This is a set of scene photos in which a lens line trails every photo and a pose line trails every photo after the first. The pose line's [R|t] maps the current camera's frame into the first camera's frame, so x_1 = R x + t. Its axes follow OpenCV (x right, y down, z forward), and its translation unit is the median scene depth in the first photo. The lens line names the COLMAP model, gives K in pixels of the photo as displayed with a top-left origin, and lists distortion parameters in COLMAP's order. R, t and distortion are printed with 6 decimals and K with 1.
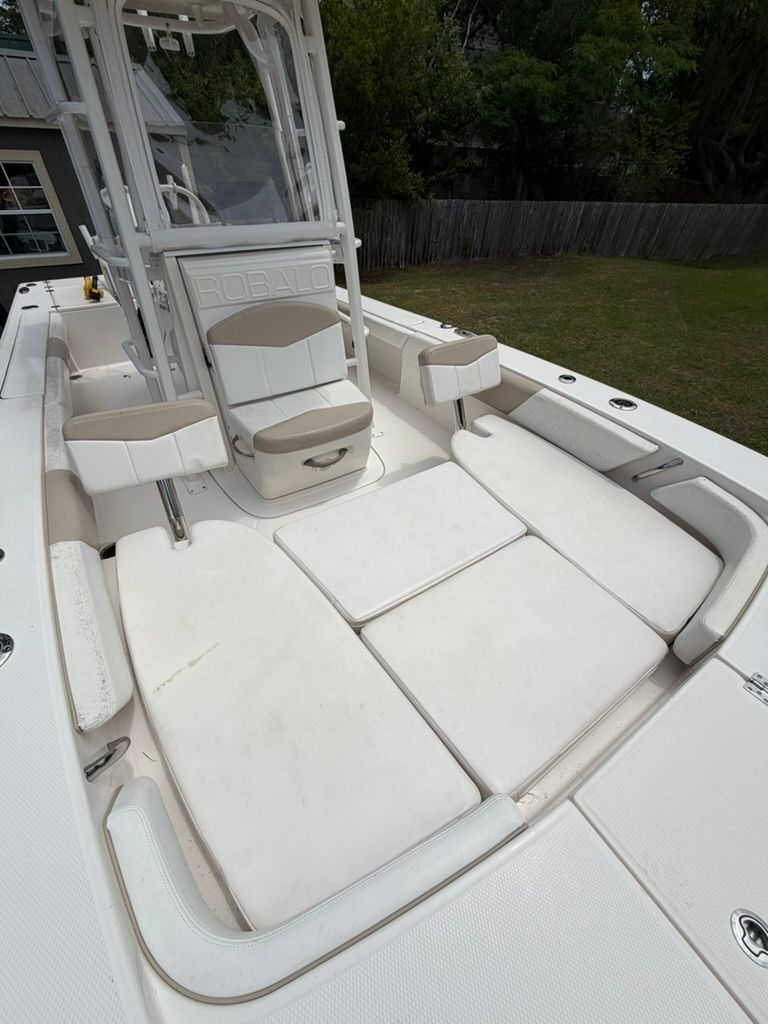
lens RADIAL K [[413.3, 0, 387.7], [0, 413.3, 506.1], [0, 0, 1]] dist [-0.001215, 0.000159]
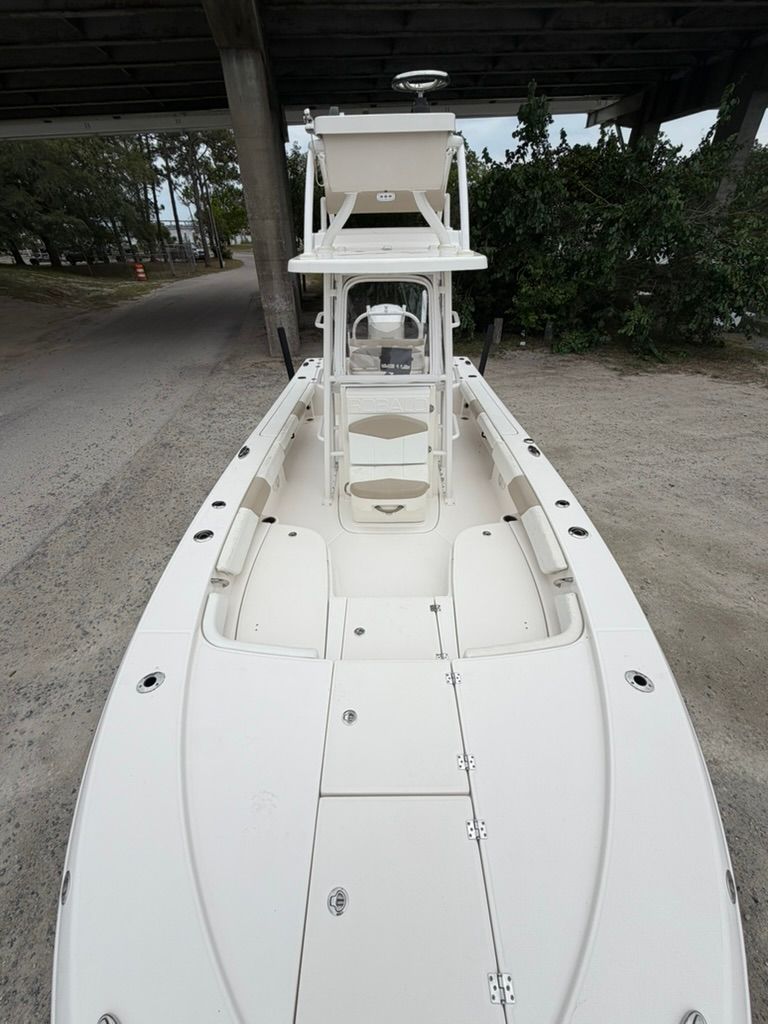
lens RADIAL K [[408.7, 0, 384.0], [0, 408.7, 508.1], [0, 0, 1]] dist [-0.001351, 0.000341]
pose [[0.841523, 0.285755, -0.458457, 0.591594], [-0.330278, 0.943712, -0.018030, -0.082266], [0.427499, 0.166591, 0.888534, -0.459297]]
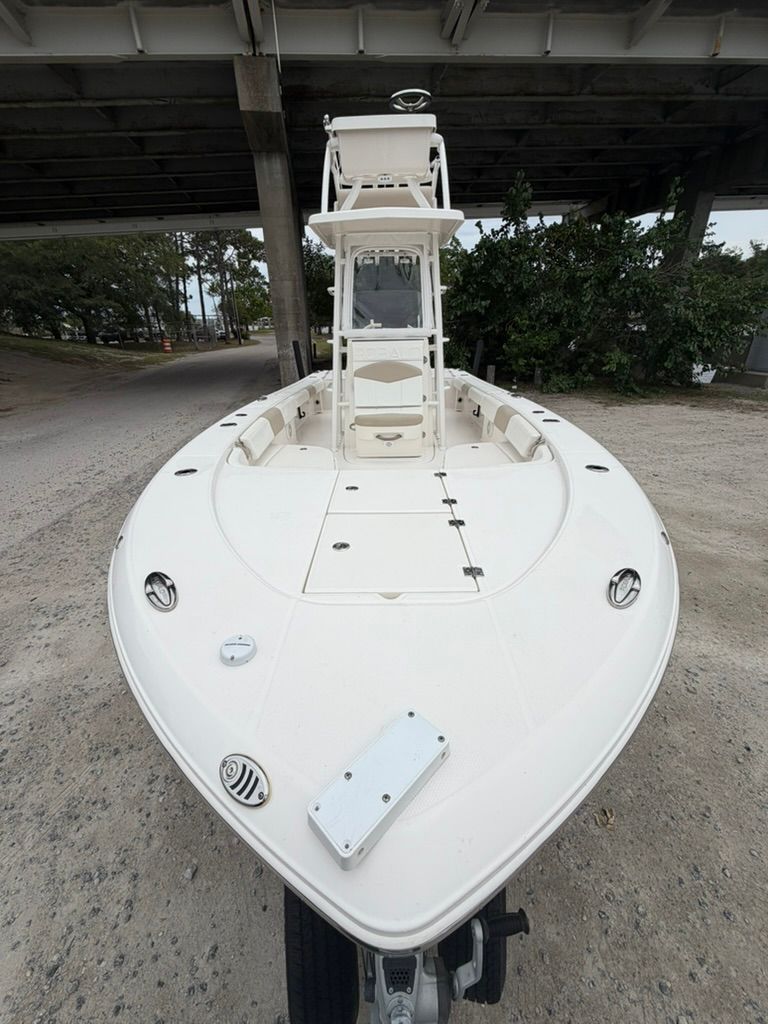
lens RADIAL K [[408.7, 0, 384.0], [0, 408.7, 508.1], [0, 0, 1]] dist [-0.001351, 0.000341]
pose [[0.836867, 0.202805, -0.508452, 0.848767], [-0.330888, 0.927354, -0.174721, 0.516539], [0.436080, 0.314459, 0.843178, -0.465009]]
